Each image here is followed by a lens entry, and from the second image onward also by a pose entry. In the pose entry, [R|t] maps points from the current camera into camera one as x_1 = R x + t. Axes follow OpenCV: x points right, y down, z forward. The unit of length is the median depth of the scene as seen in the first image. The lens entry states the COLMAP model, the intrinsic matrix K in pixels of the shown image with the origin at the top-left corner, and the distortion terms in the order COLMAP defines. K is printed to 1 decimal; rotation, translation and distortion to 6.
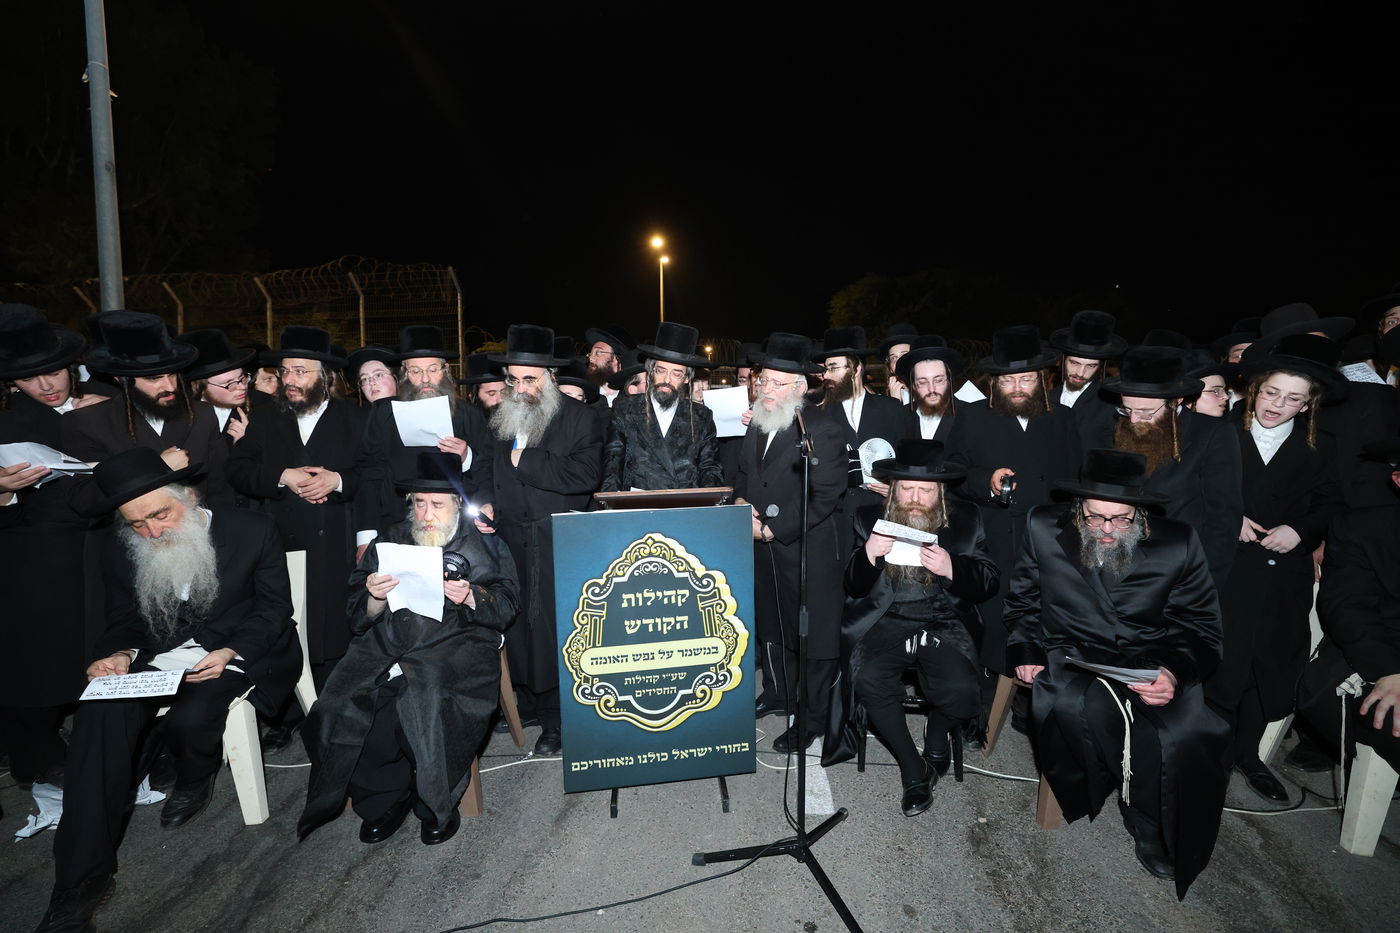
lens RADIAL K [[624.5, 0, 696.6], [0, 624.5, 462.4], [0, 0, 1]] dist [-0.027242, 0.011454]
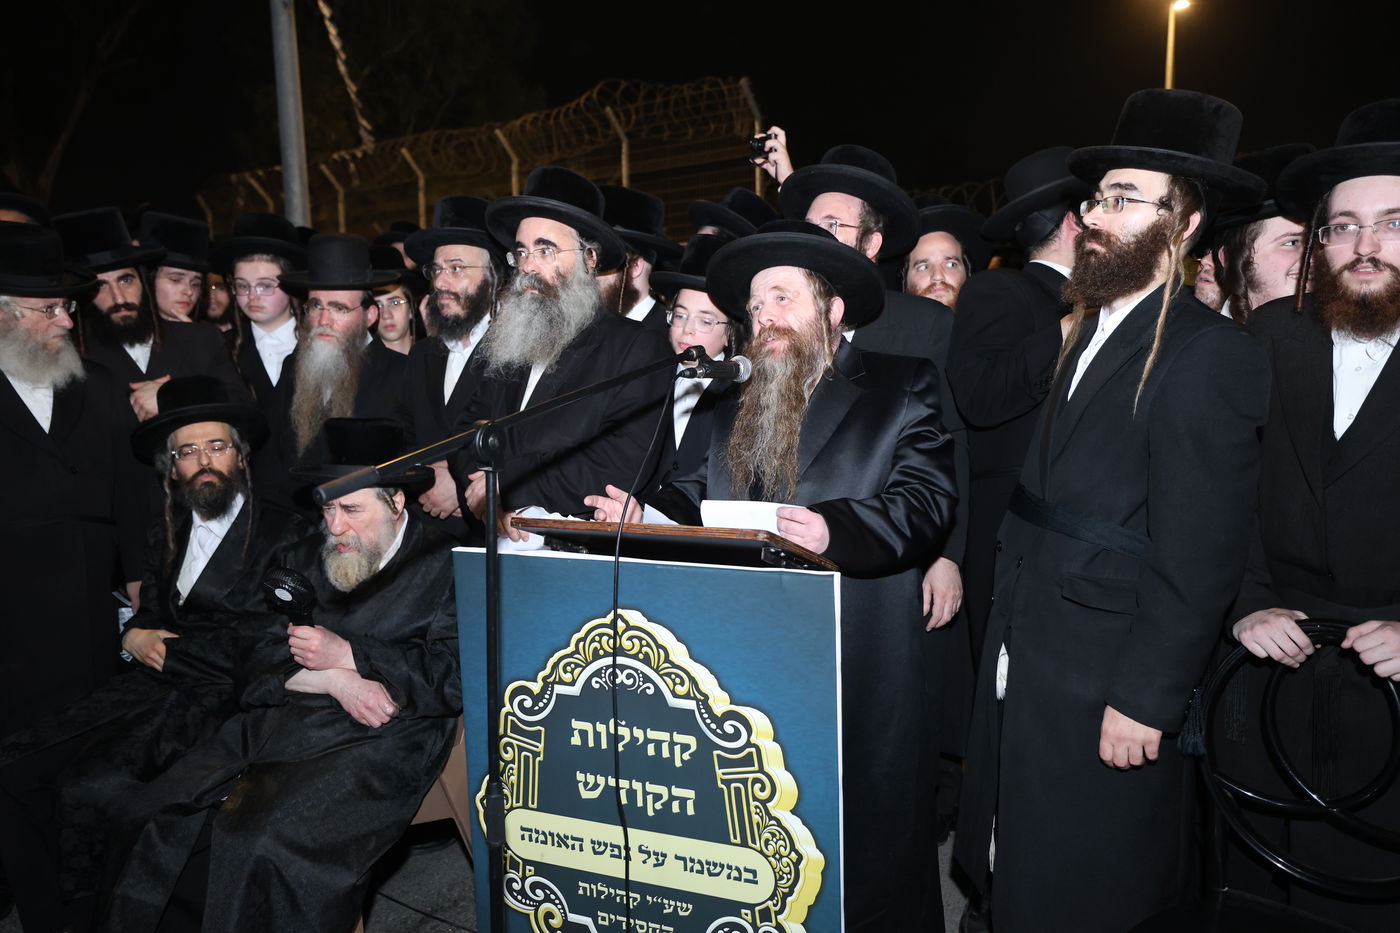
lens RADIAL K [[1058.0, 0, 615.0], [0, 1058.0, 443.2], [0, 0, 1]] dist [-0.016698, -0.007340]
pose [[0.832183, 0.056610, -0.551604, 0.367504], [-0.032213, 0.998031, 0.053828, -0.058713], [0.553565, -0.027026, 0.832368, 0.310623]]
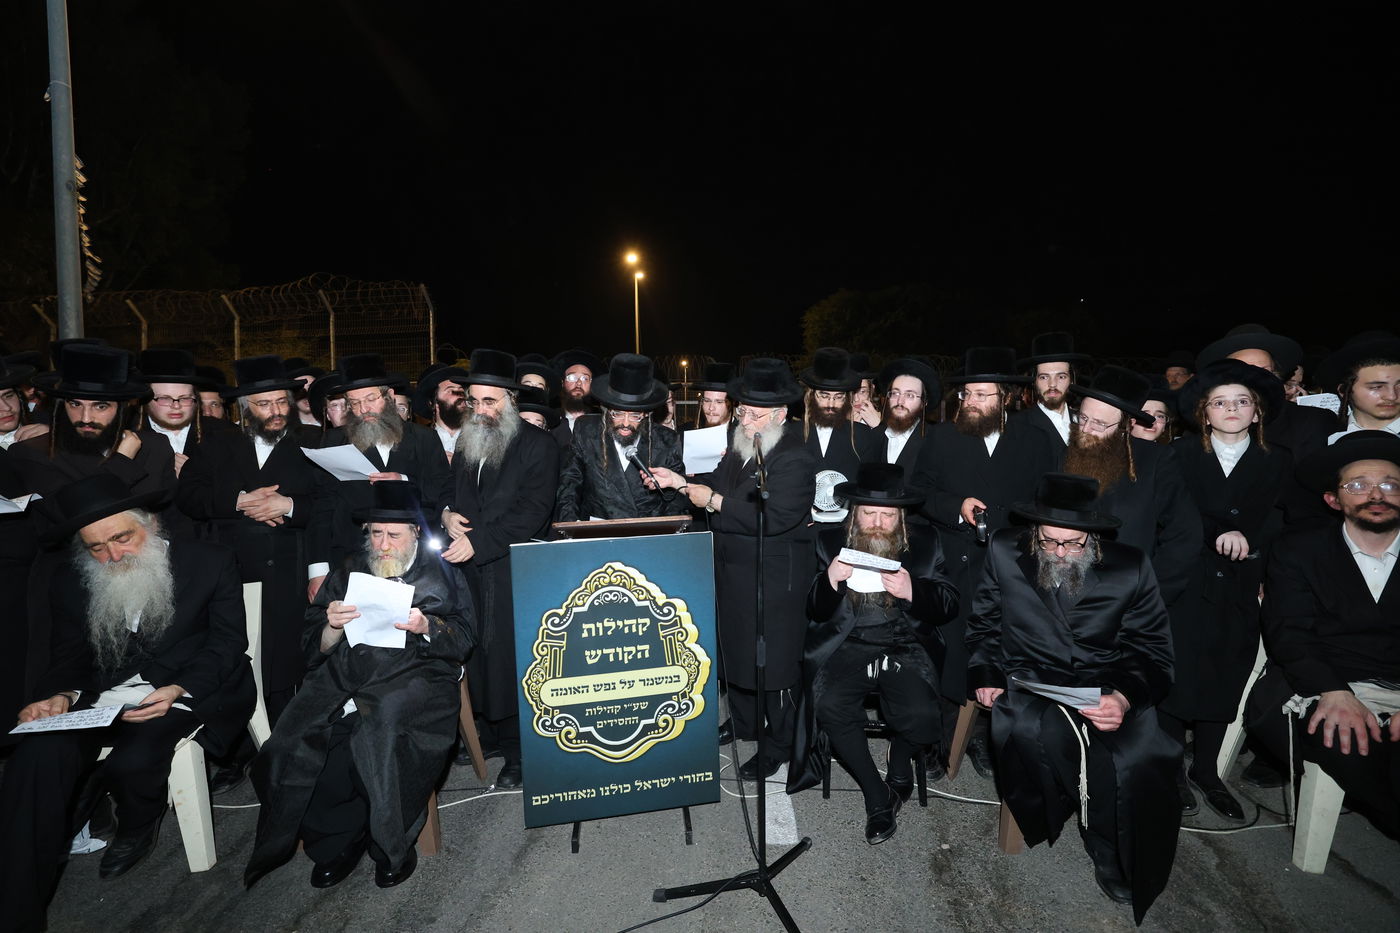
lens RADIAL K [[624.5, 0, 692.8], [0, 624.5, 456.8], [0, 0, 1]] dist [-0.027242, 0.011454]
pose [[0.999543, -0.009067, 0.028848, 0.030289], [0.009883, 0.999552, -0.028258, -0.025050], [-0.028579, 0.028530, 0.999184, -0.003406]]
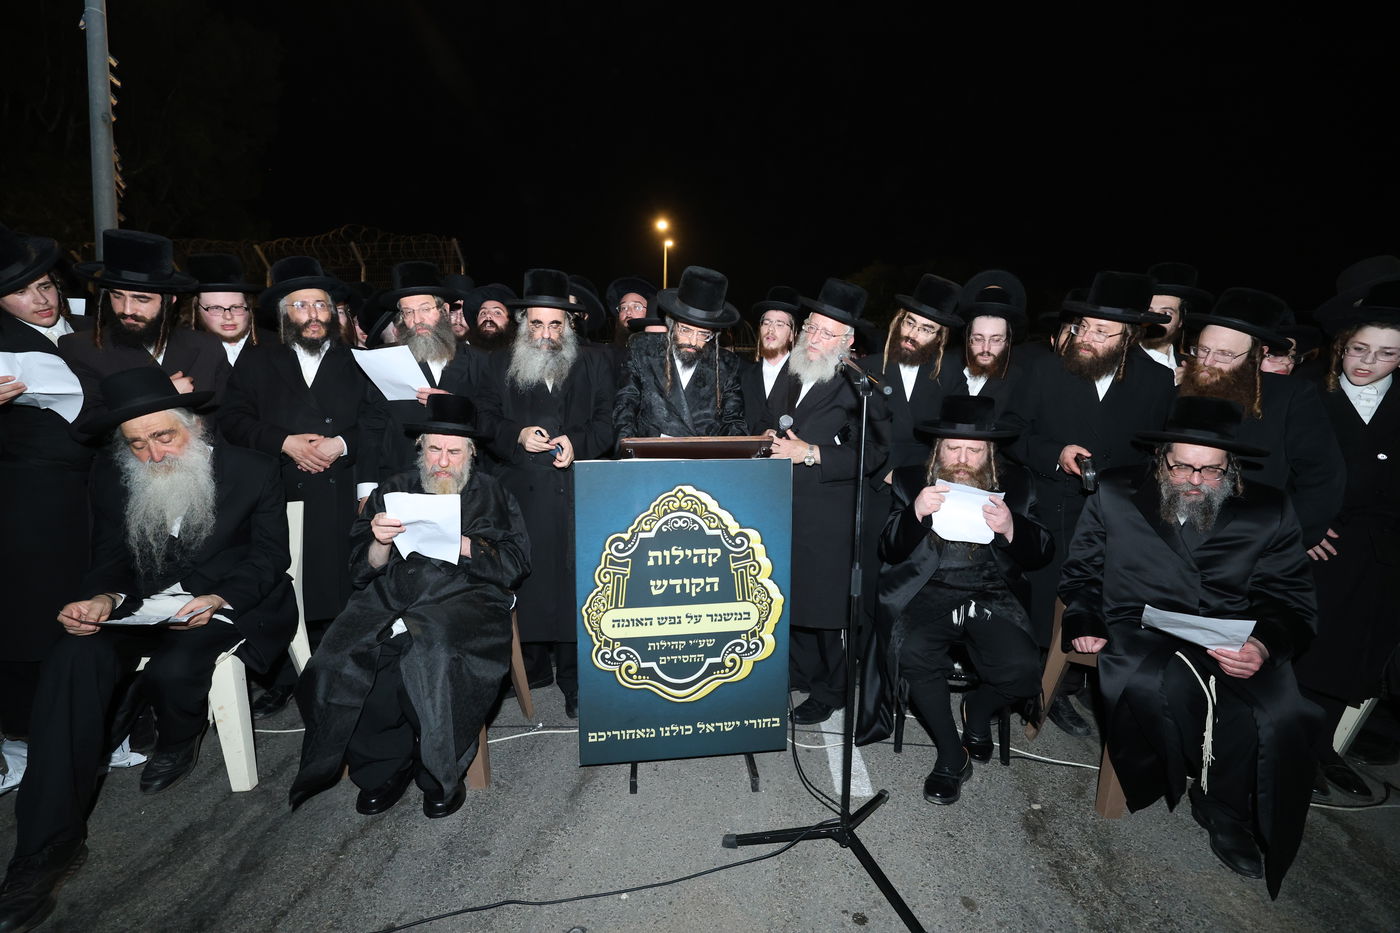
lens RADIAL K [[624.5, 0, 690.7], [0, 624.5, 456.2], [0, 0, 1]] dist [-0.027242, 0.011454]
pose [[0.999677, 0.025352, -0.001670, -0.058904], [-0.025344, 0.999667, 0.004907, 0.065386], [0.001794, -0.004863, 0.999987, 0.083715]]
